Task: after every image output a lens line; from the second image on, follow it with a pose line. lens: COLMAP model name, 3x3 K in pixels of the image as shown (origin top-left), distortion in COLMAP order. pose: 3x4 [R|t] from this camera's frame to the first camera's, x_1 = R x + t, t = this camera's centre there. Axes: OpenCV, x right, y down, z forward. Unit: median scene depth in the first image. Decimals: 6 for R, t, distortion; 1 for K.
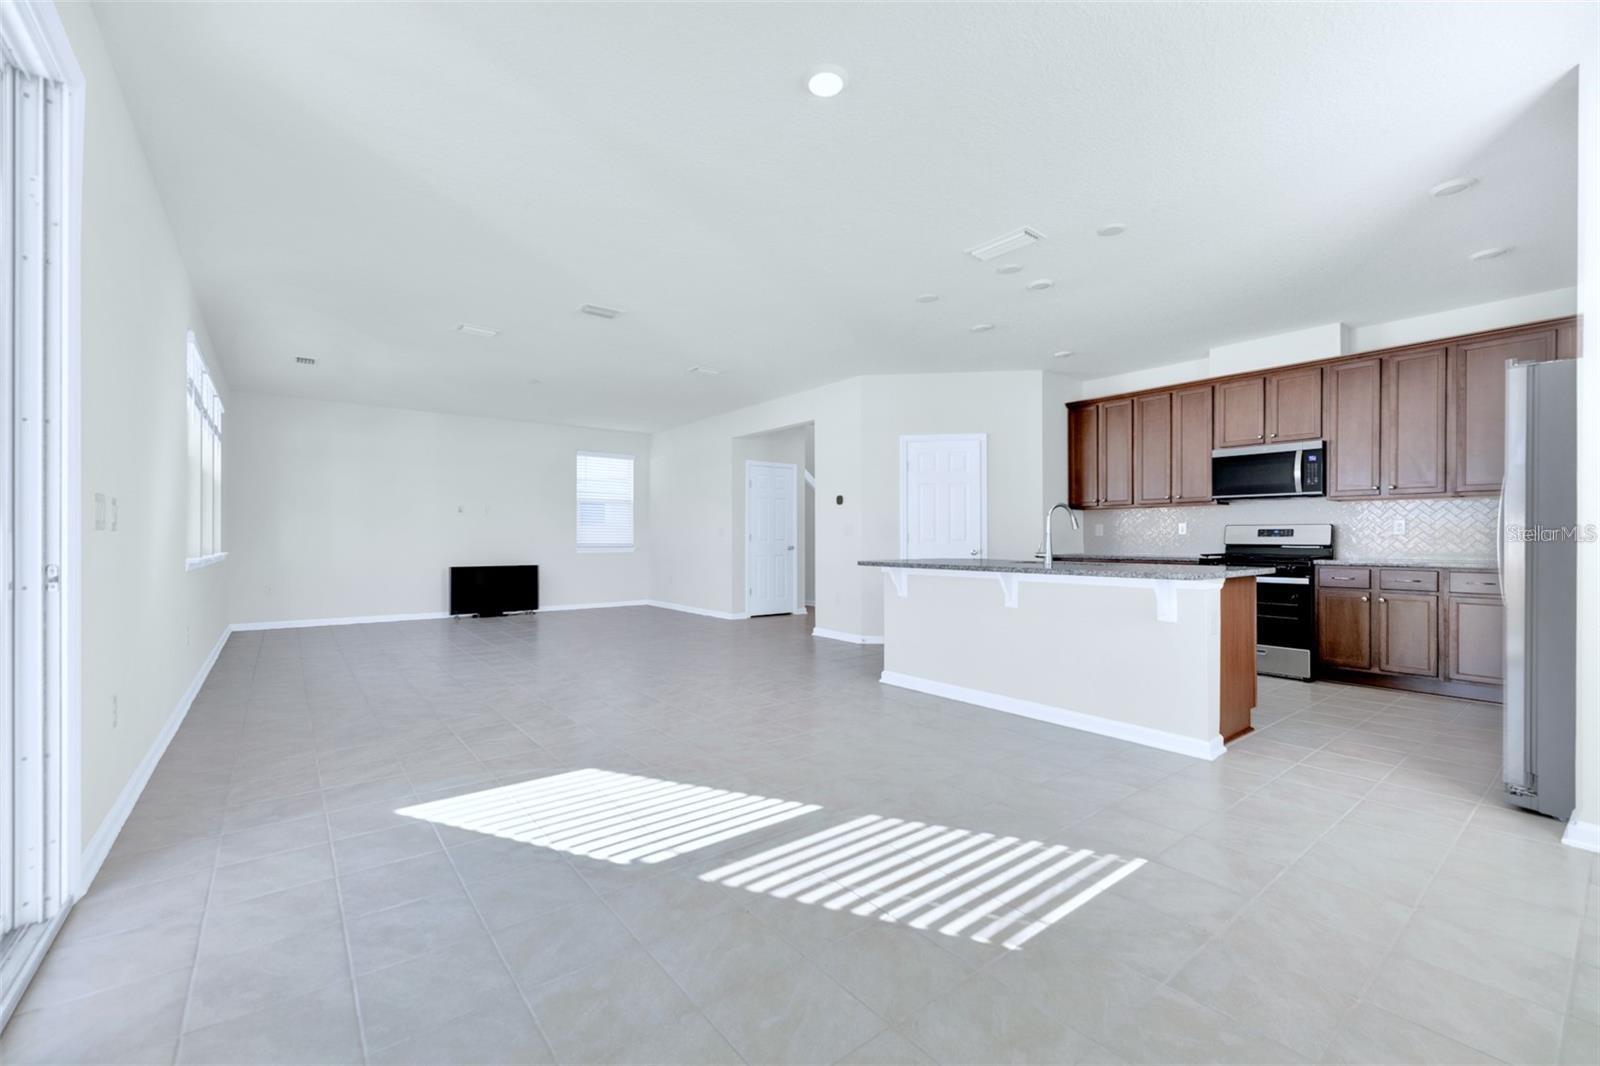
lens RADIAL K [[657.7, 0, 799.4], [0, 657.7, 537.4], [0, 0, 1]] dist [-0.000163, -0.000026]
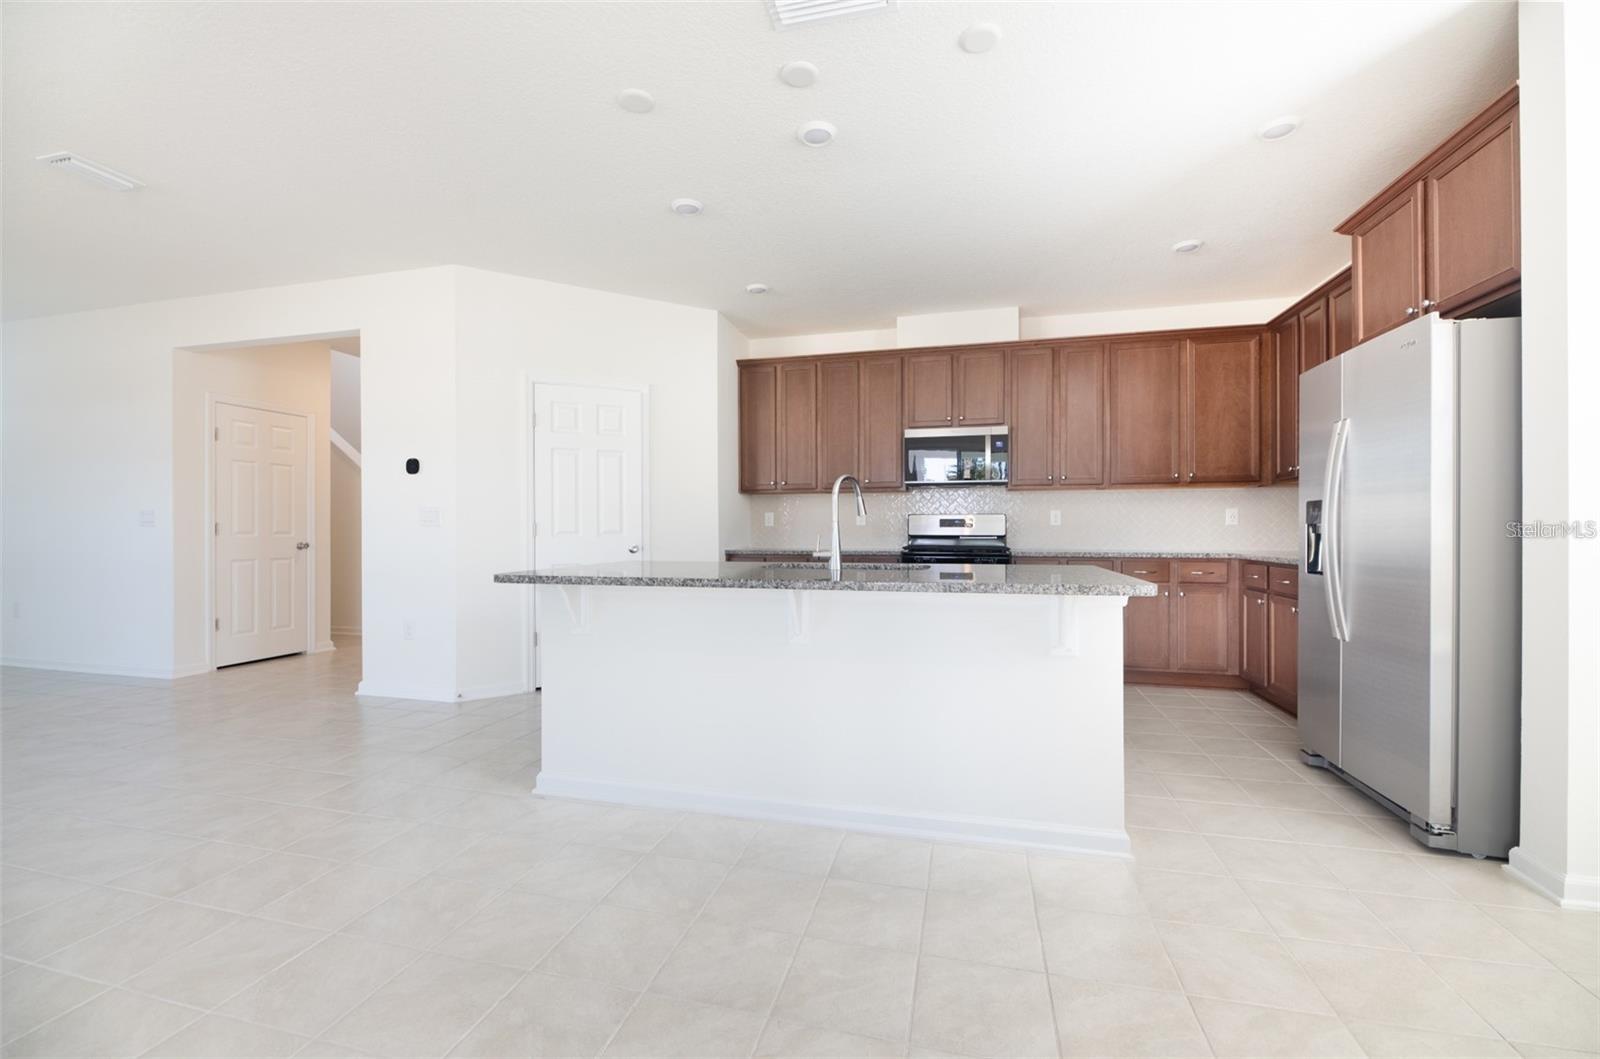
lens RADIAL K [[664.1, 0, 794.6], [0, 664.1, 525.2], [0, 0, 1]] dist [-0.006971, 0.000146]
pose [[0.799282, 0.001529, 0.600954, -0.029463], [0.001435, 0.999989, -0.004452, 0.000557], [-0.600954, 0.004421, 0.799271, 0.381848]]
